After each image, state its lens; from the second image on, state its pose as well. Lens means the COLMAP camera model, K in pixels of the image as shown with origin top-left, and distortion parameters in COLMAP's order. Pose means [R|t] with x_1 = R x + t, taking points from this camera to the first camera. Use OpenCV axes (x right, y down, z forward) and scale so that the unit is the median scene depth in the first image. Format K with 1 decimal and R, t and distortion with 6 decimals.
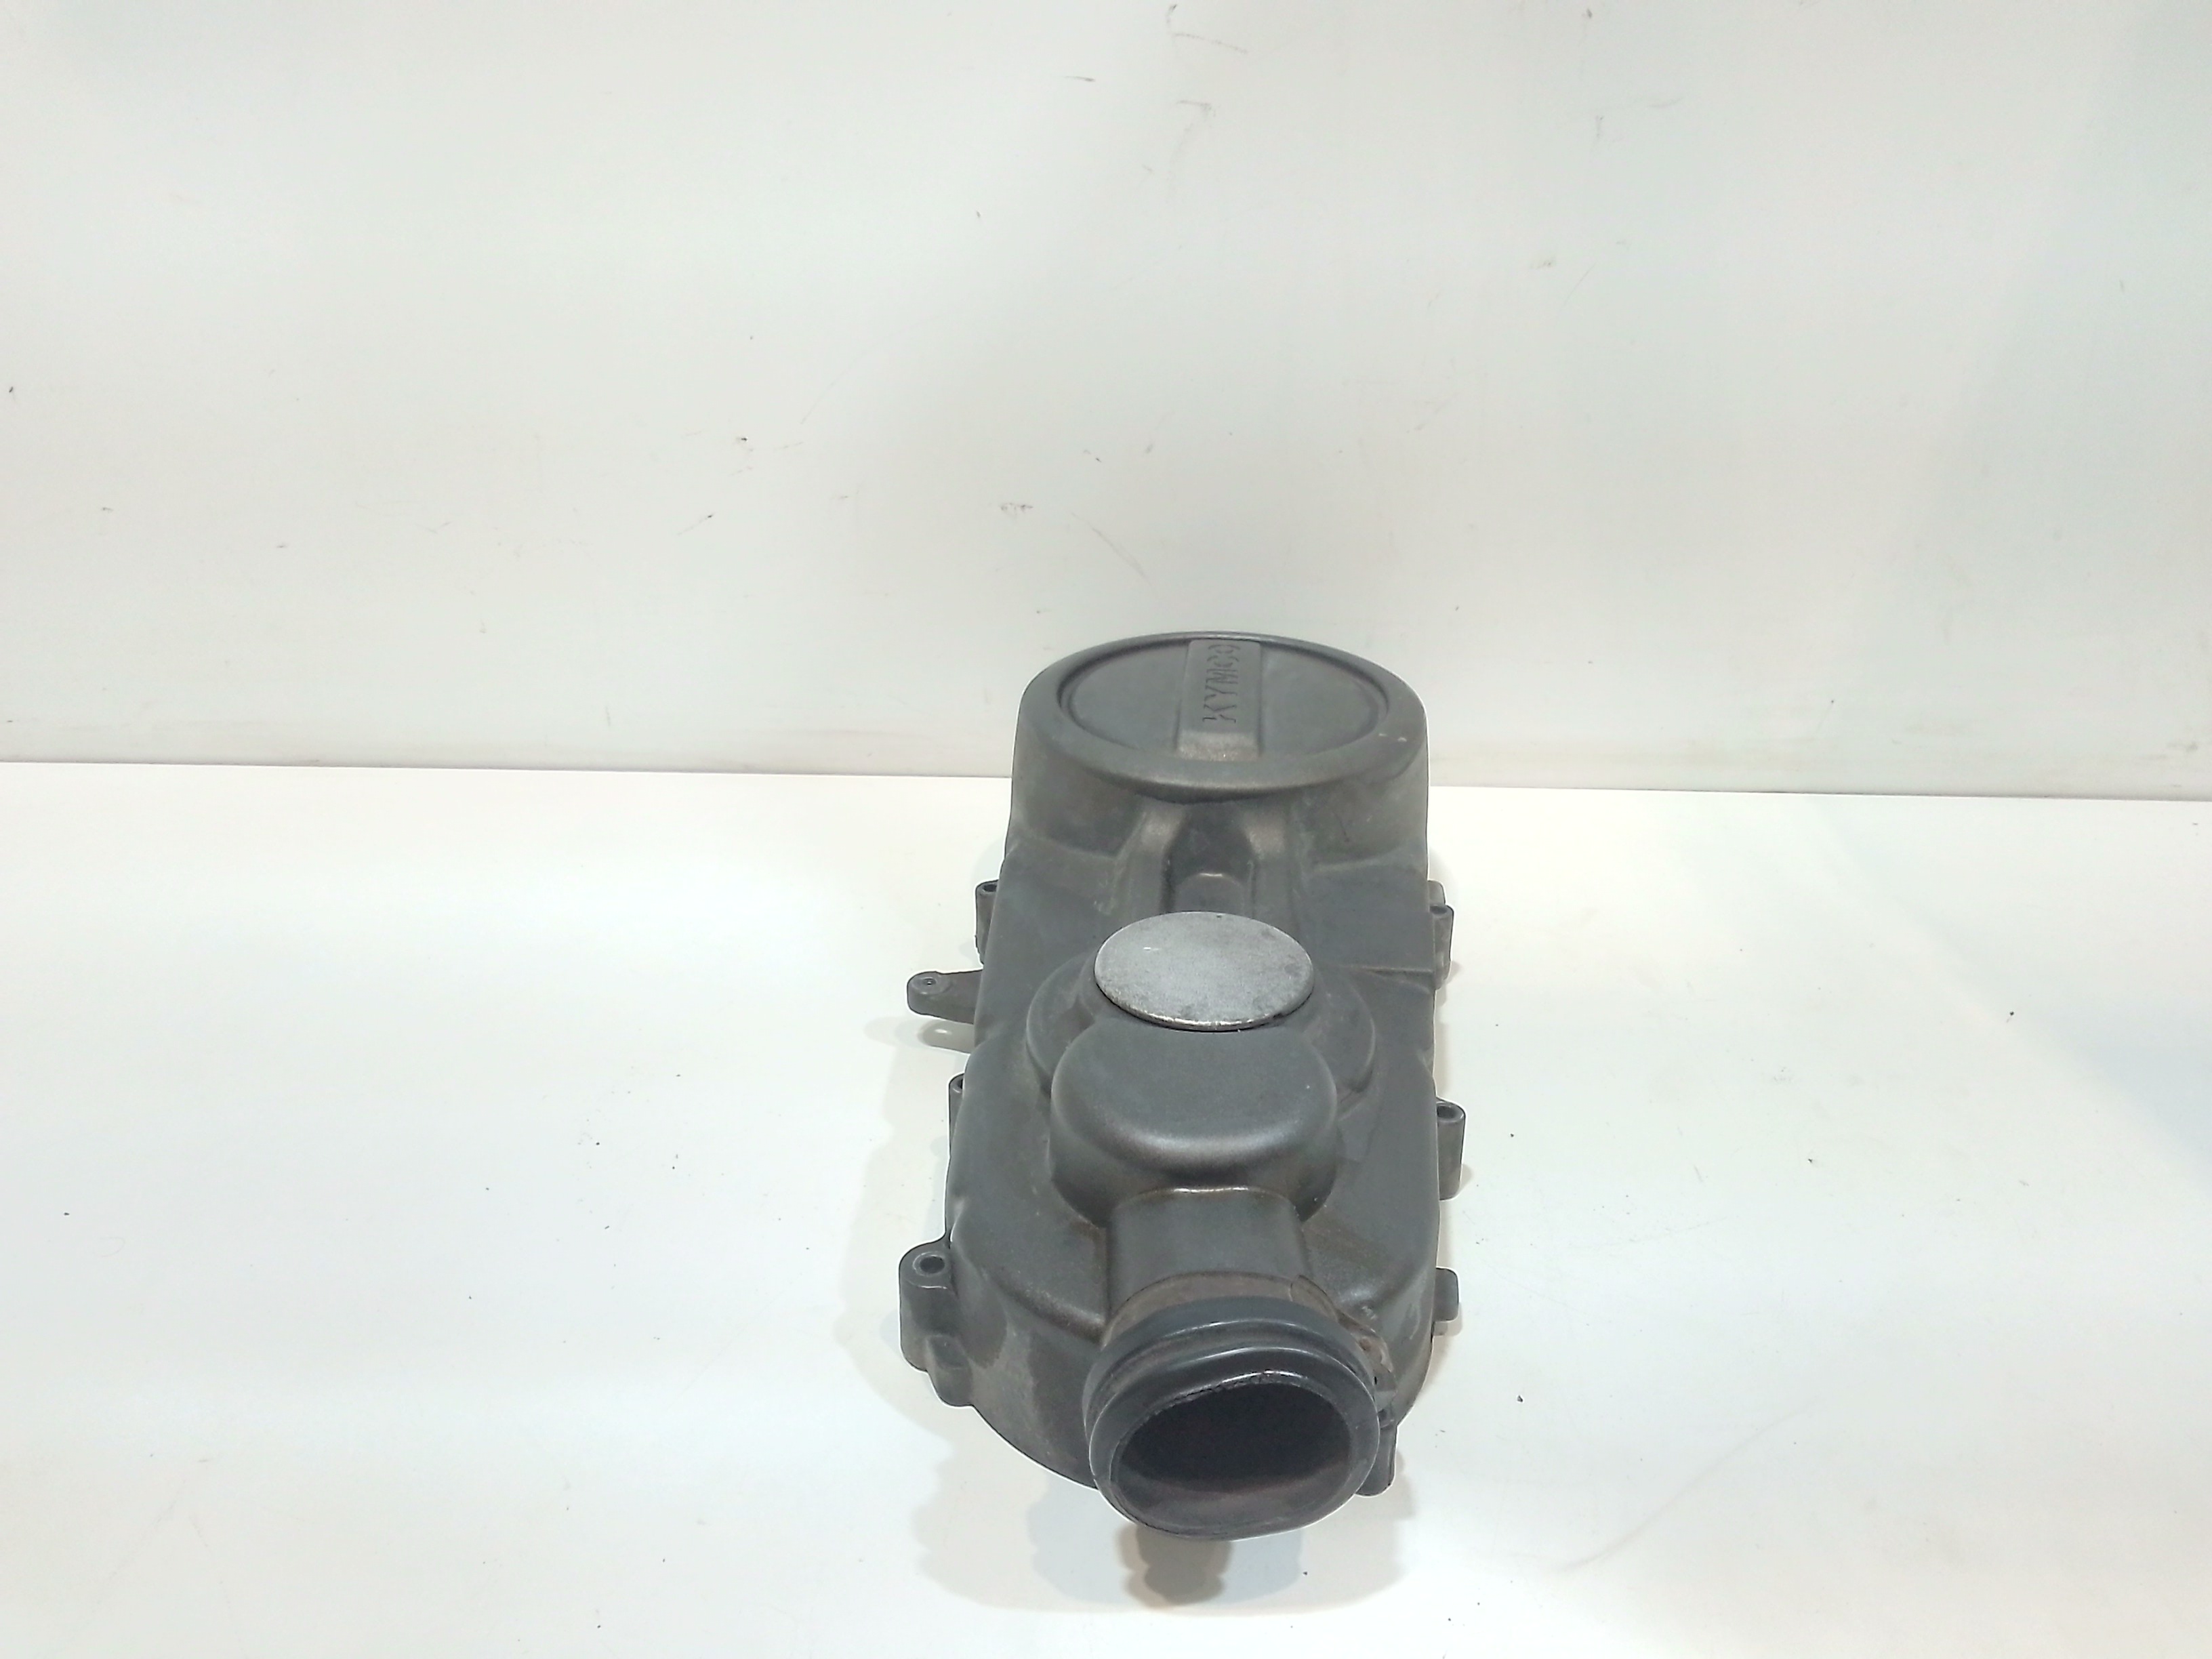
lens RADIAL K [[1880.2, 0, 1098.7], [0, 1880.2, 821.1], [0, 0, 1]] dist [0.049604, -0.090333]
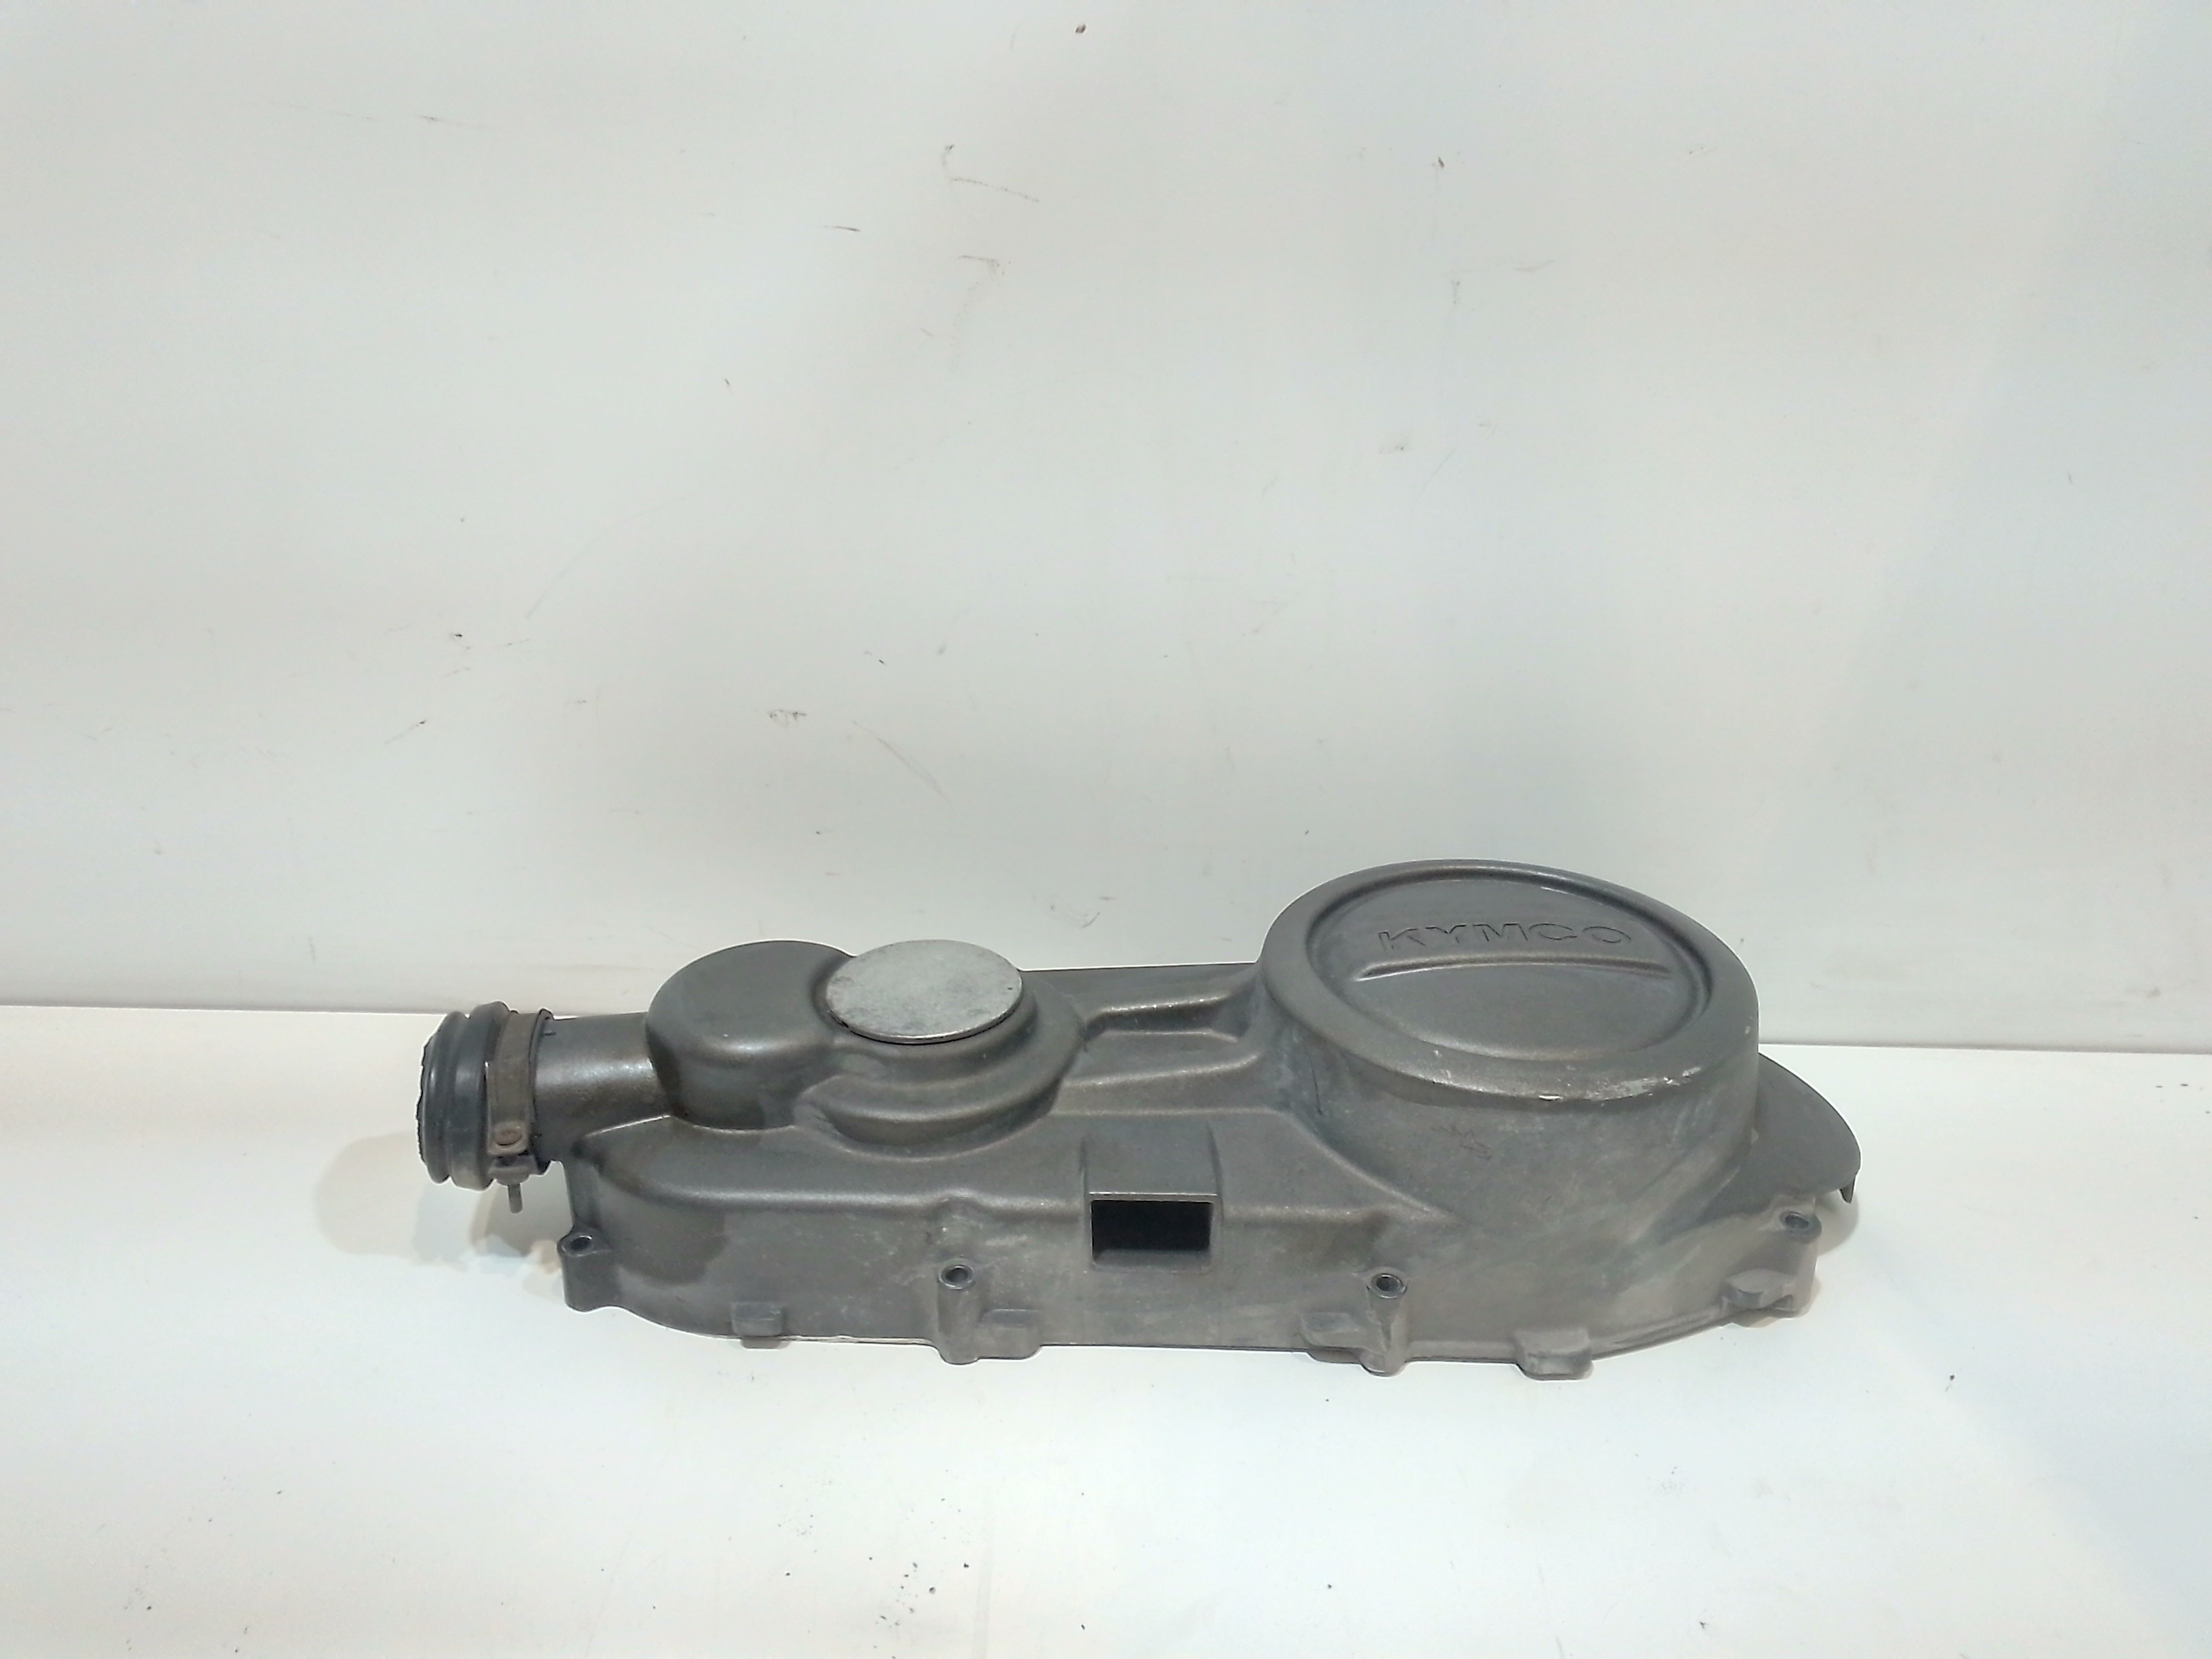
lens RADIAL K [[1880.2, 0, 1108.8], [0, 1880.2, 813.0], [0, 0, 1]] dist [0.049604, -0.090333]
pose [[0.999532, 0.003099, 0.030432, 0.075256], [-0.001976, 0.999319, -0.036842, -0.091956], [-0.030525, 0.036765, 0.998858, 0.150965]]
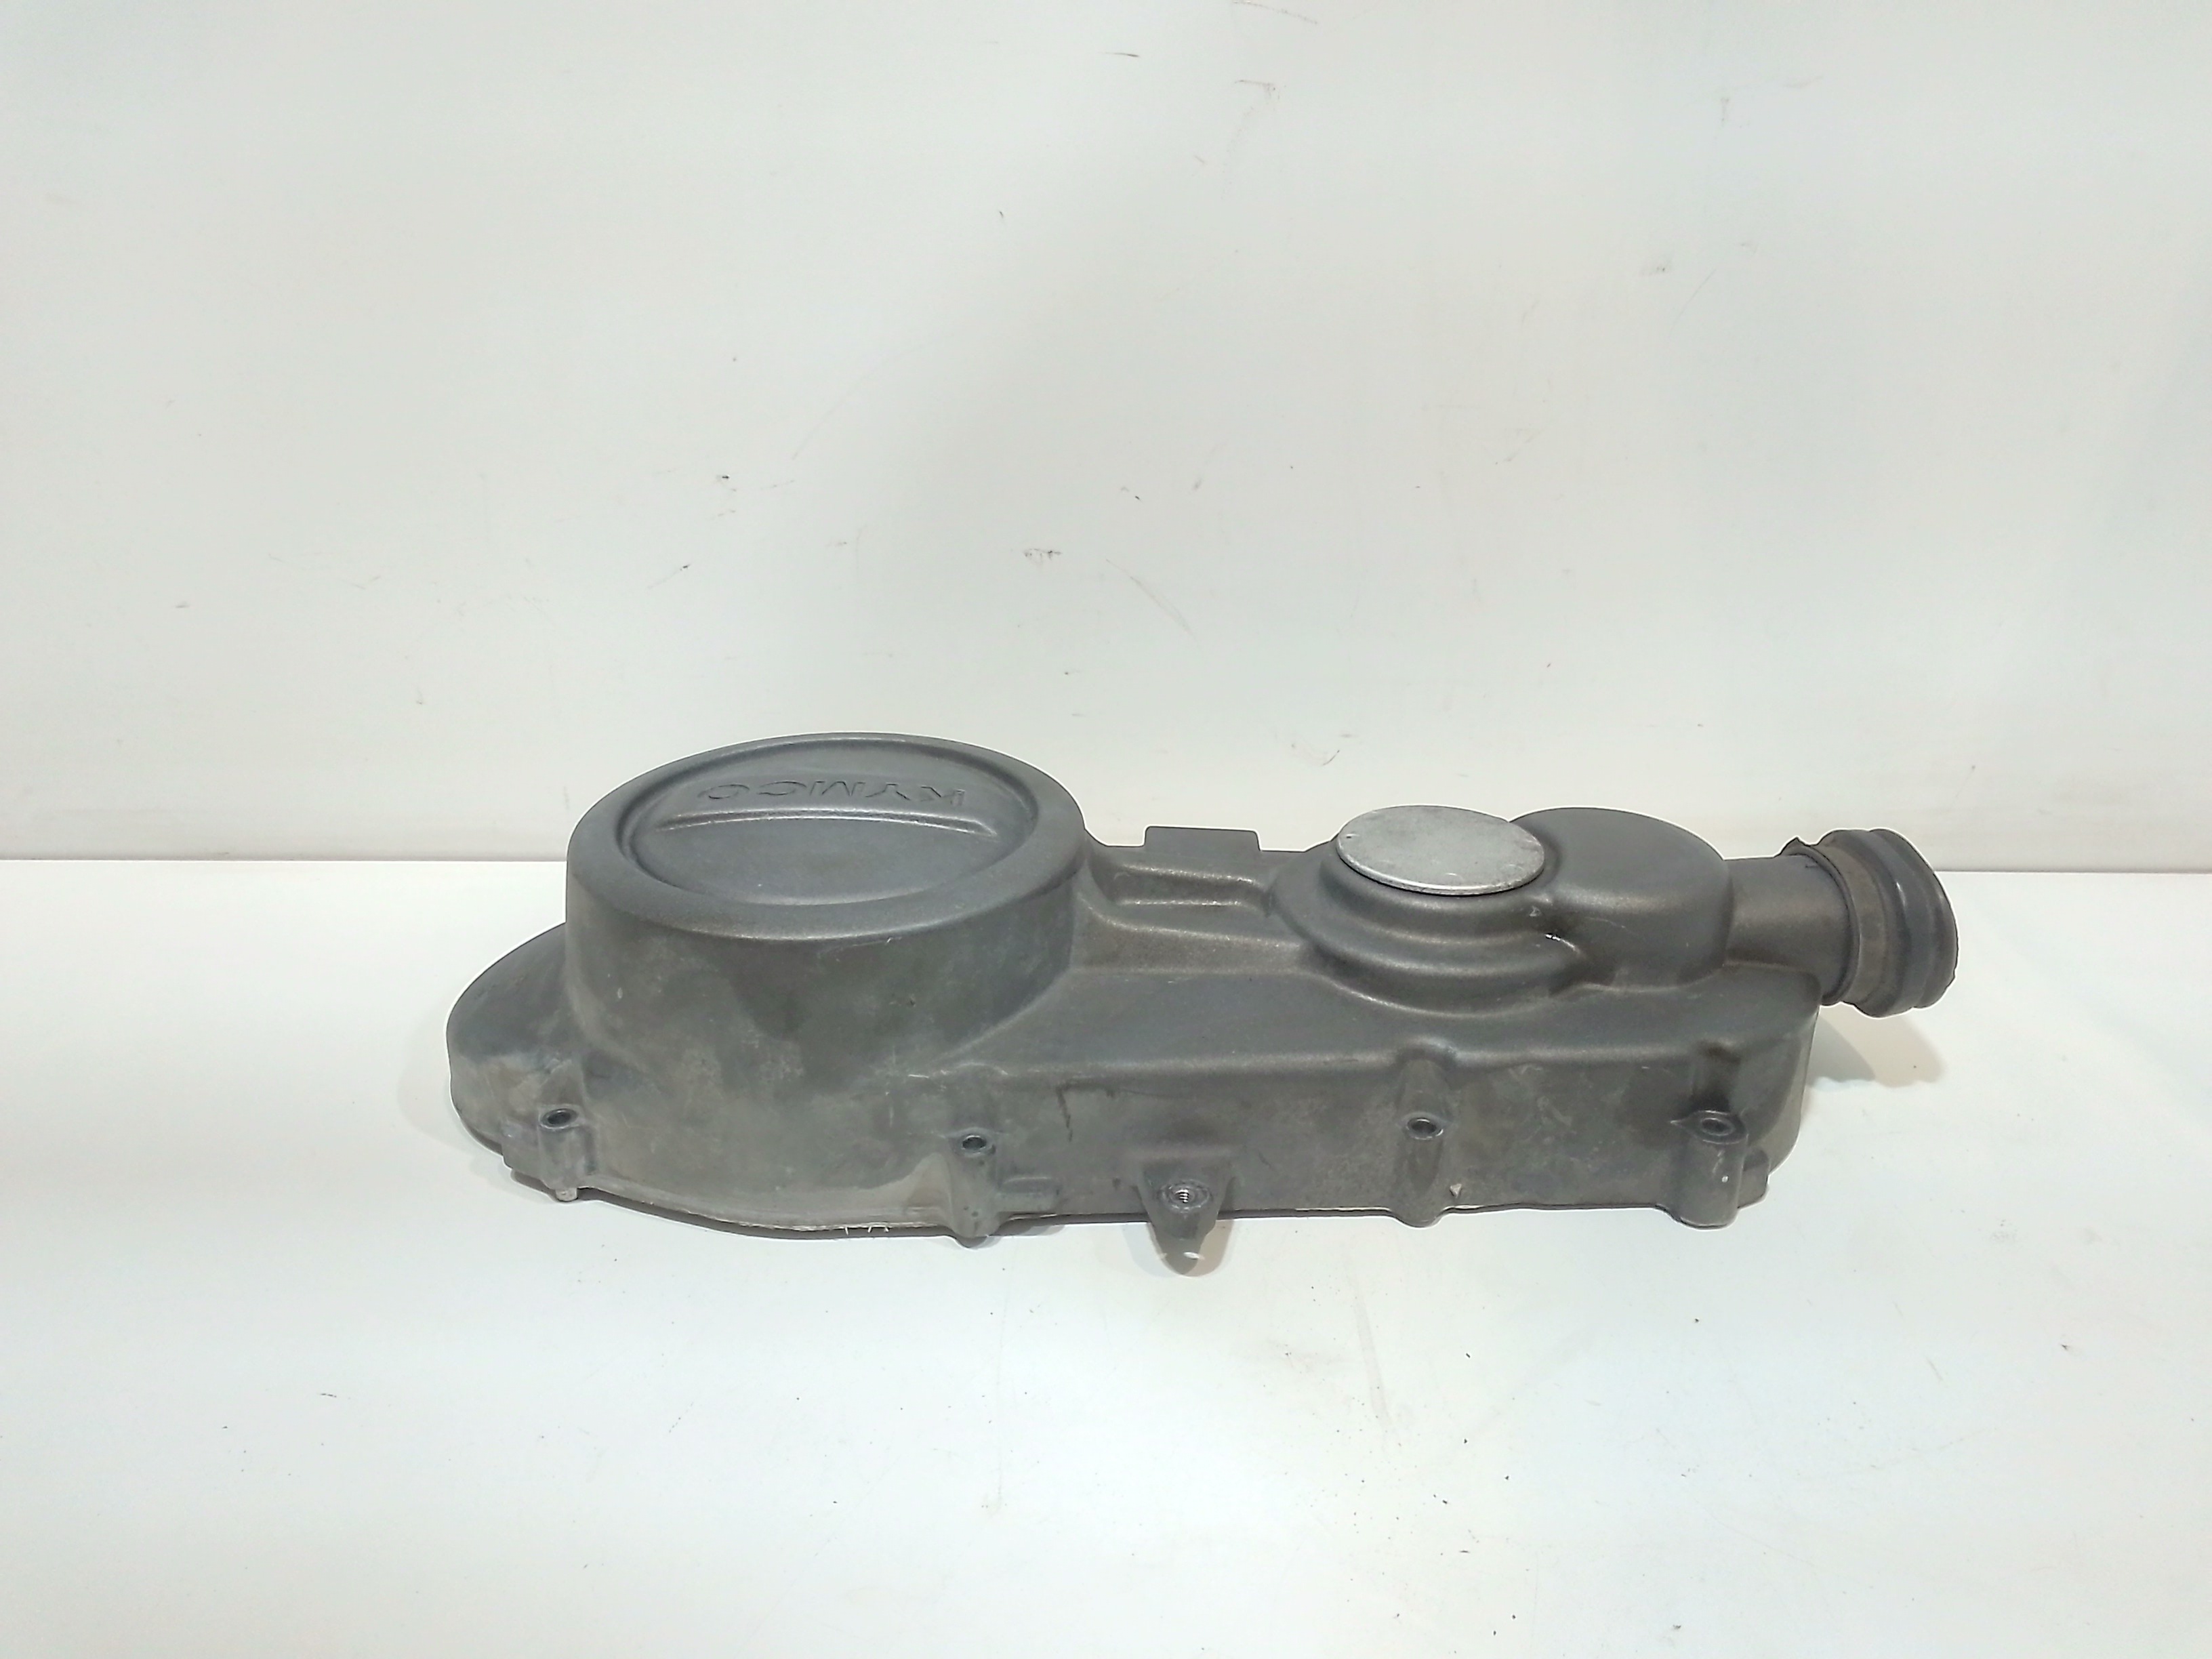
lens RADIAL K [[1880.2, 0, 1109.1], [0, 1880.2, 813.9], [0, 0, 1]] dist [0.049604, -0.090333]
pose [[0.999490, -0.011615, 0.029748, -0.040400], [0.012414, 0.999563, -0.026844, -0.023770], [-0.029423, 0.027200, 0.999197, 0.138872]]
